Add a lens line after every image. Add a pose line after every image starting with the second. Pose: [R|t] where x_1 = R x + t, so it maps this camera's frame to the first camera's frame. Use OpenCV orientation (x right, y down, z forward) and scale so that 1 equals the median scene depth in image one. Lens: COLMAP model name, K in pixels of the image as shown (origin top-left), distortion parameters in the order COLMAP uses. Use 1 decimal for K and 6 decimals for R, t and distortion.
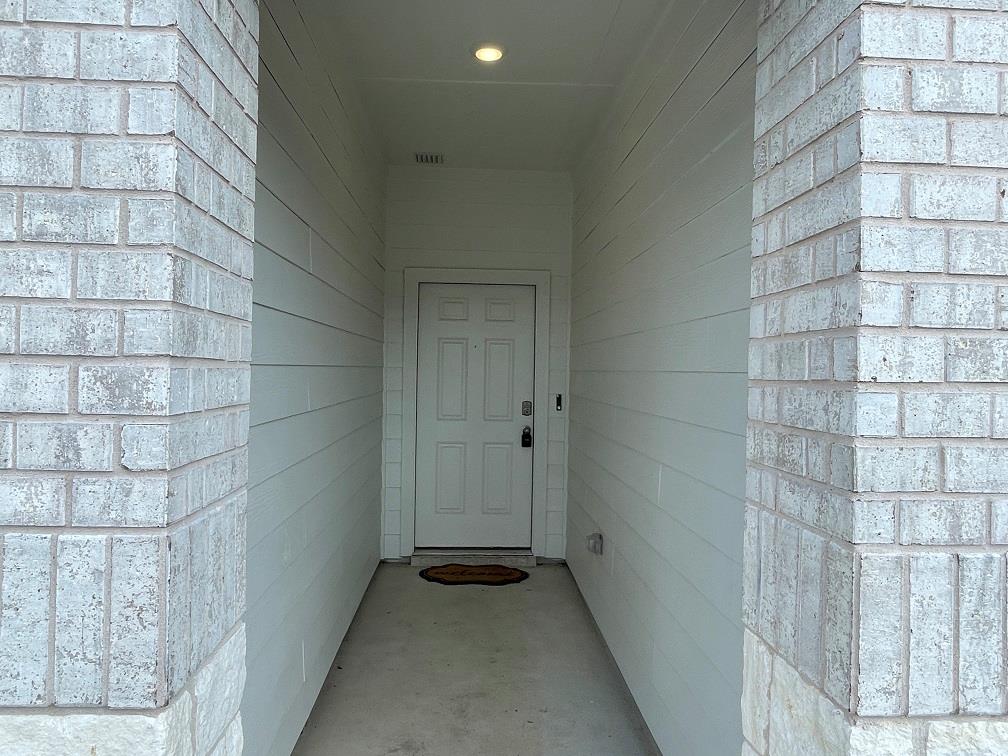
lens RADIAL K [[679.9, 0, 505.7], [0, 679.9, 379.9], [0, 0, 1]] dist [-0.003583, -0.000698]
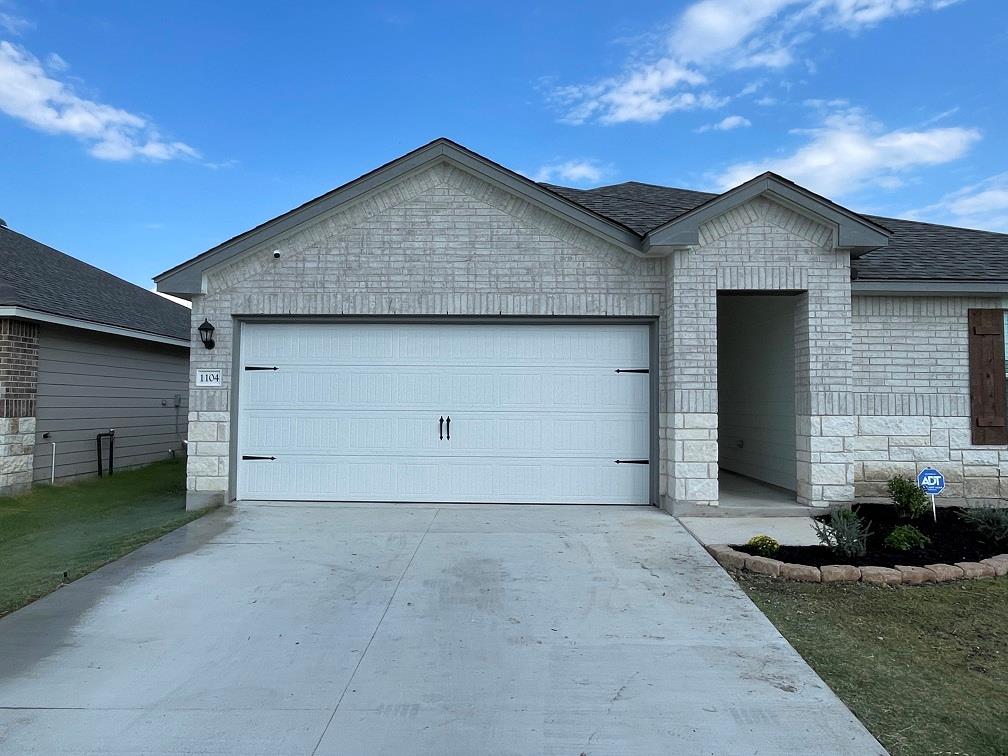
lens RADIAL K [[679.9, 0, 494.0], [0, 679.9, 380.1], [0, 0, 1]] dist [-0.003583, -0.000698]
pose [[0.997511, -0.015701, -0.068736, -2.370777], [0.011921, 0.998412, -0.055054, 0.482424], [0.069491, 0.054098, 0.996115, -6.511922]]
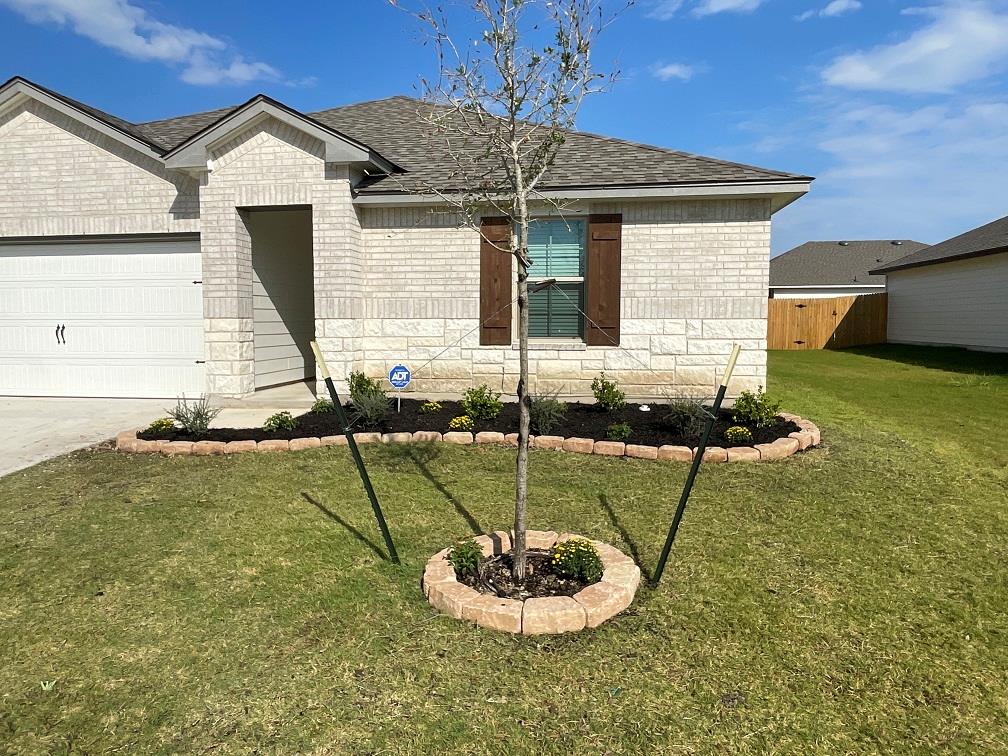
lens RADIAL K [[679.9, 0, 506.7], [0, 679.9, 377.3], [0, 0, 1]] dist [-0.003583, -0.000698]
pose [[0.981563, -0.008236, -0.190963, 4.318475], [0.020113, 0.997975, 0.060340, 0.750854], [0.190079, -0.063069, 0.979741, -6.593012]]
